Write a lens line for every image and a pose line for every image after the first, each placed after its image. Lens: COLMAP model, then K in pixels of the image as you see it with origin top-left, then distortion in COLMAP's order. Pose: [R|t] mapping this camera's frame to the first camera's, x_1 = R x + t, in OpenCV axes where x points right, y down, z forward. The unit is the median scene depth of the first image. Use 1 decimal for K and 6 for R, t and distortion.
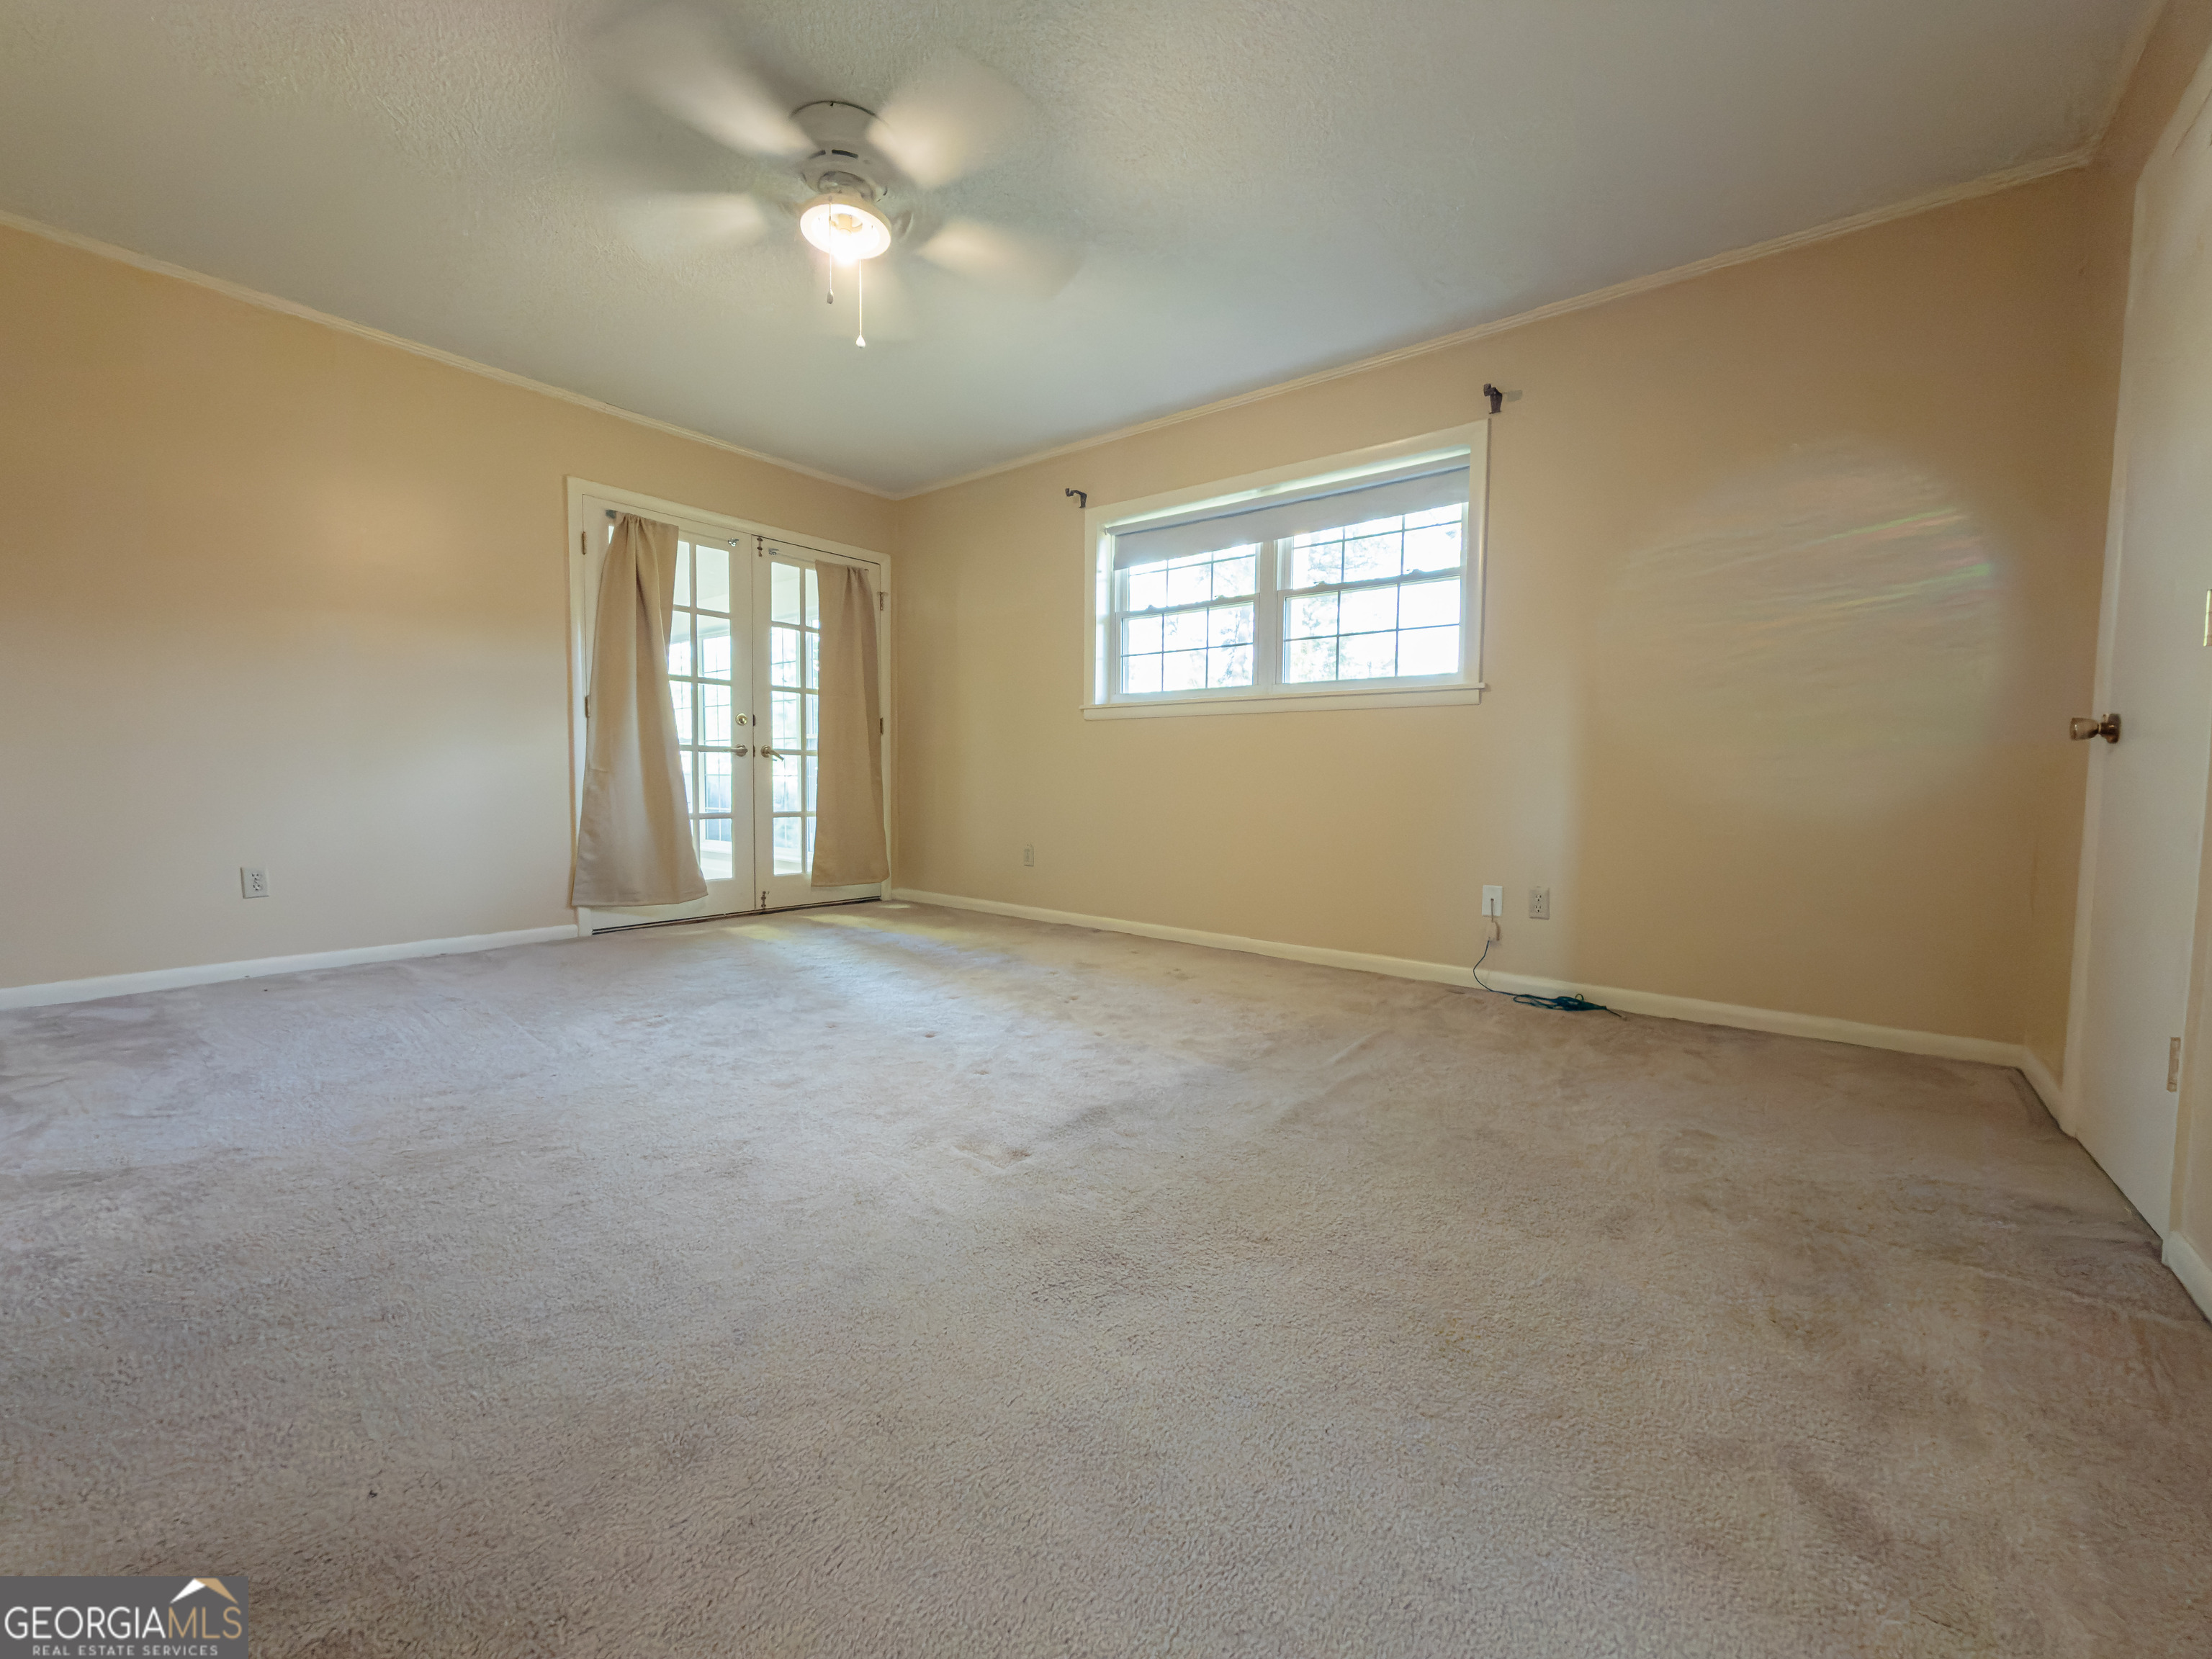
lens RADIAL K [[895.5, 0, 1106.0], [0, 895.5, 829.5], [0, 0, 1]] dist [-0.002946, -0.000454]
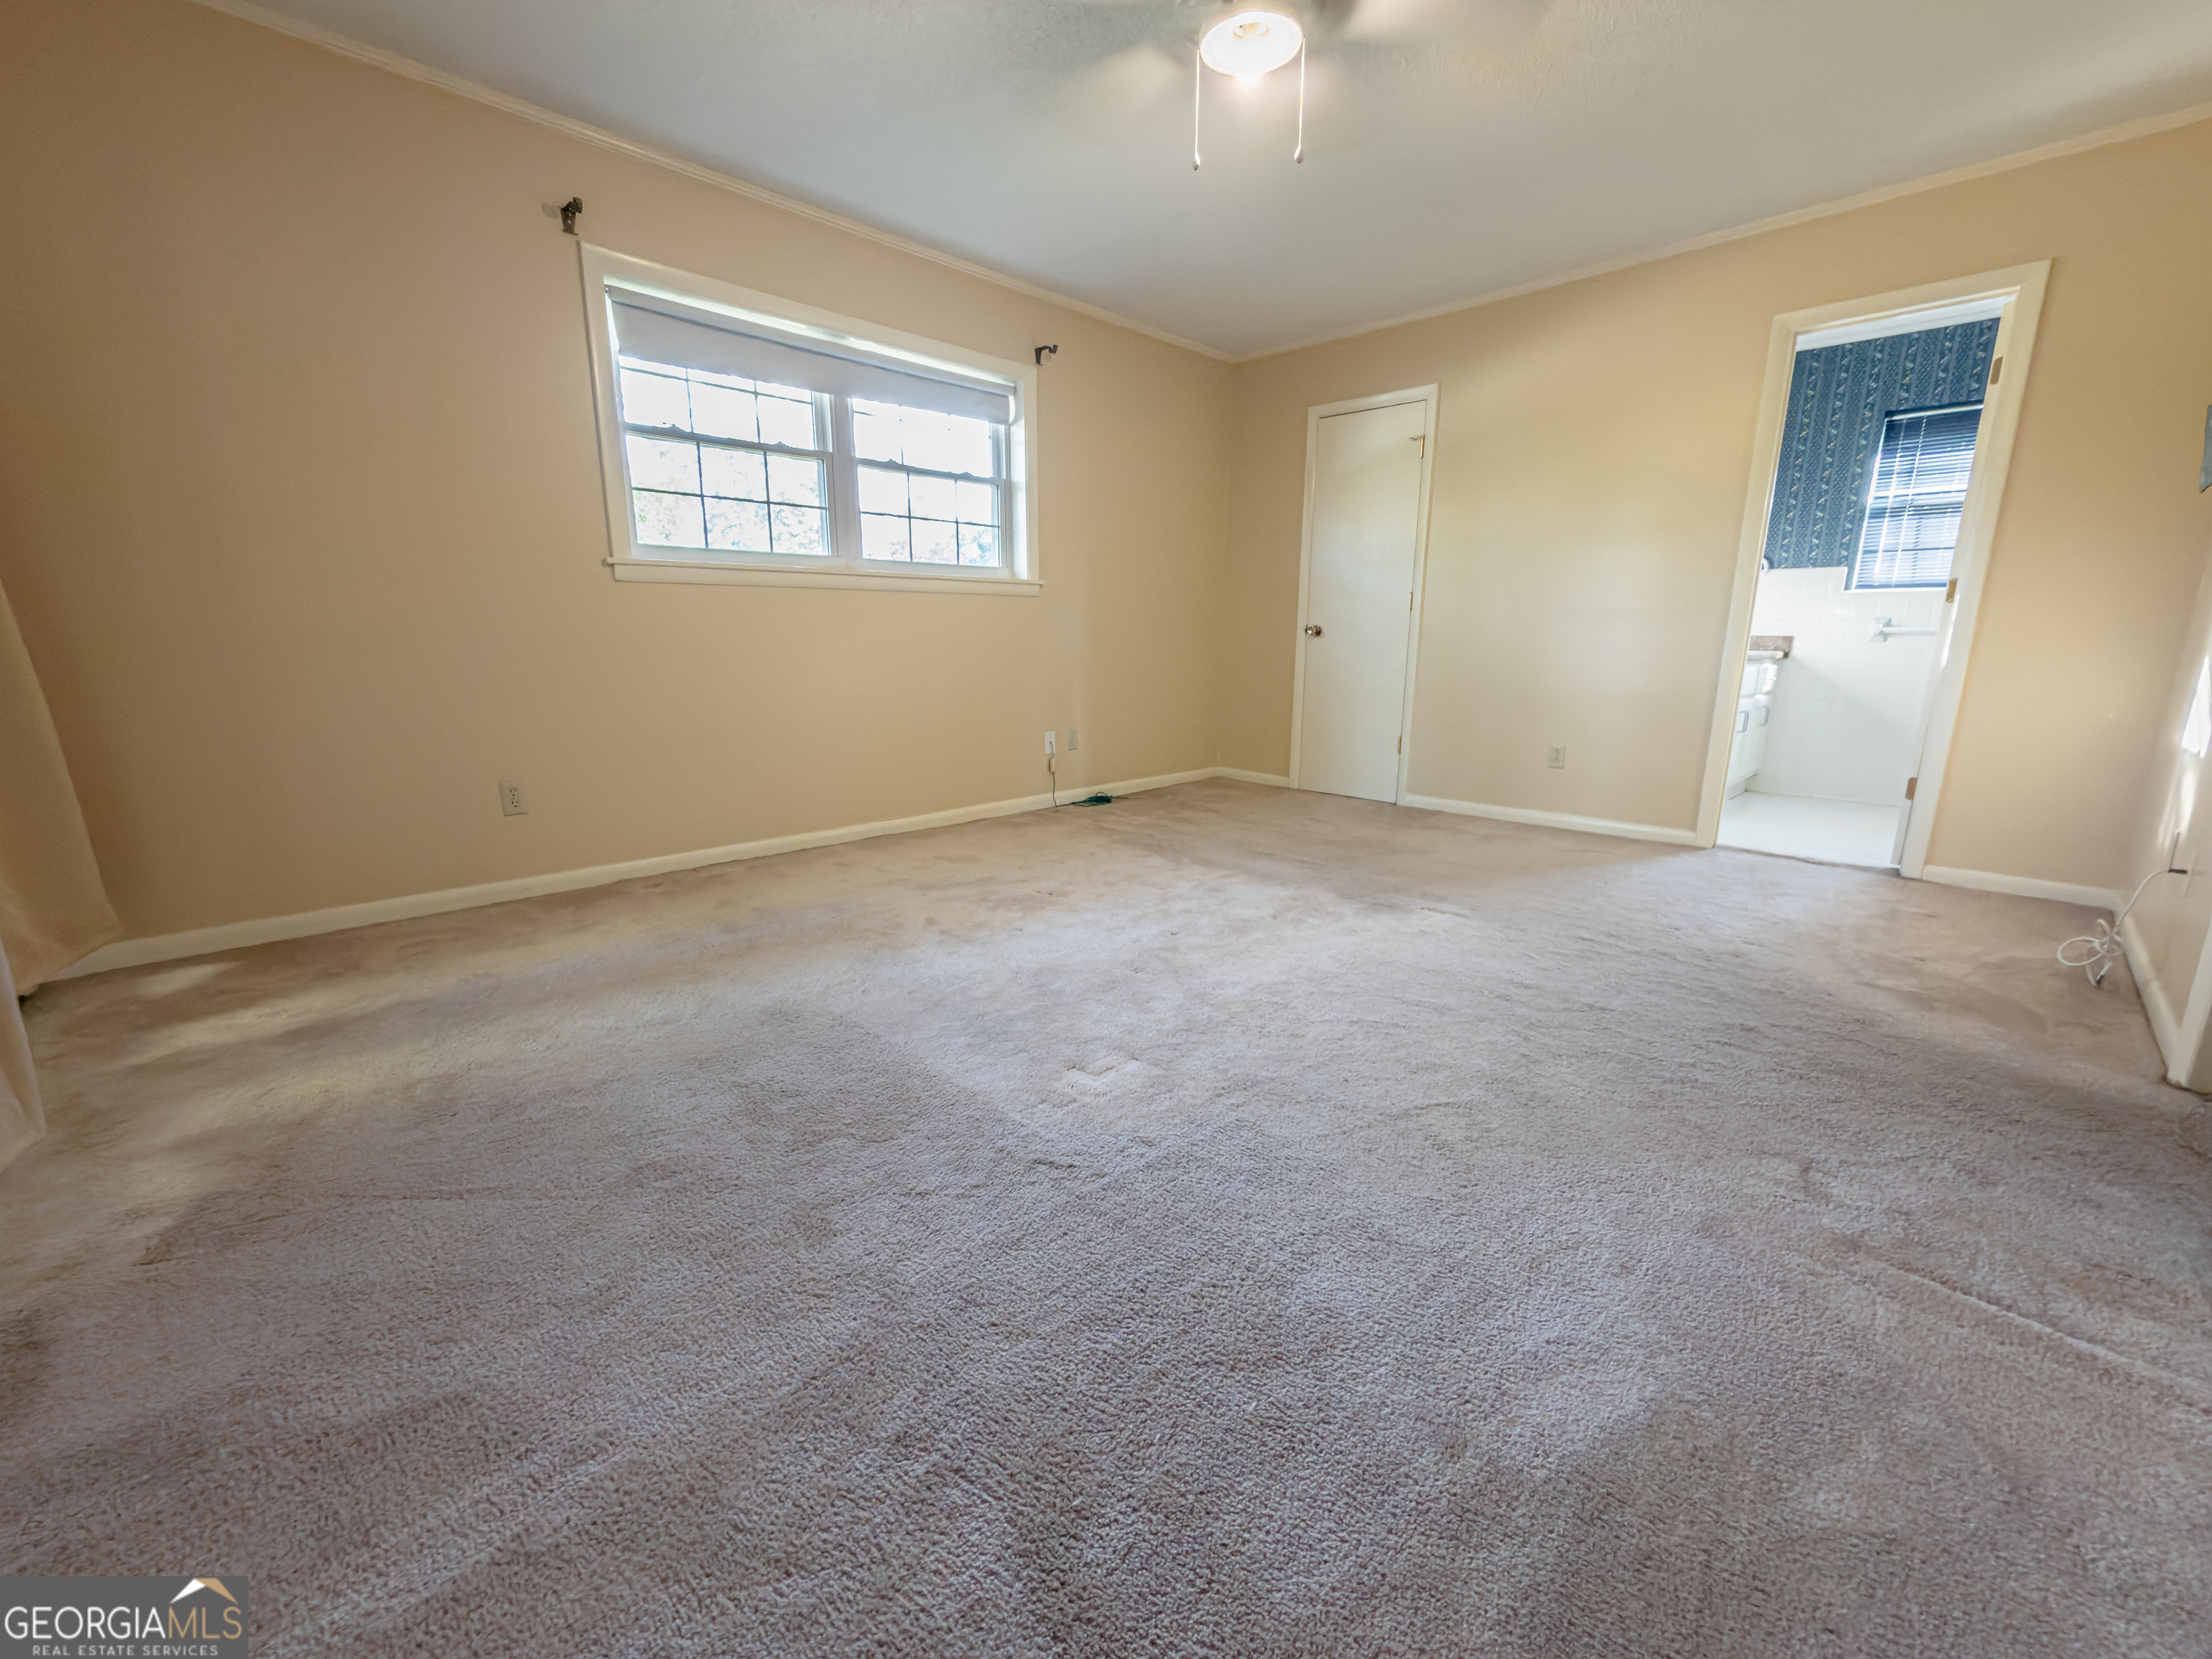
lens RADIAL K [[895.5, 0, 1106.0], [0, 895.5, 829.5], [0, 0, 1]] dist [-0.002946, -0.000454]
pose [[0.101329, -0.206650, 0.973154, -0.741712], [0.071670, 0.977163, 0.200039, -0.047285], [-0.992268, 0.049477, 0.113825, 0.608840]]
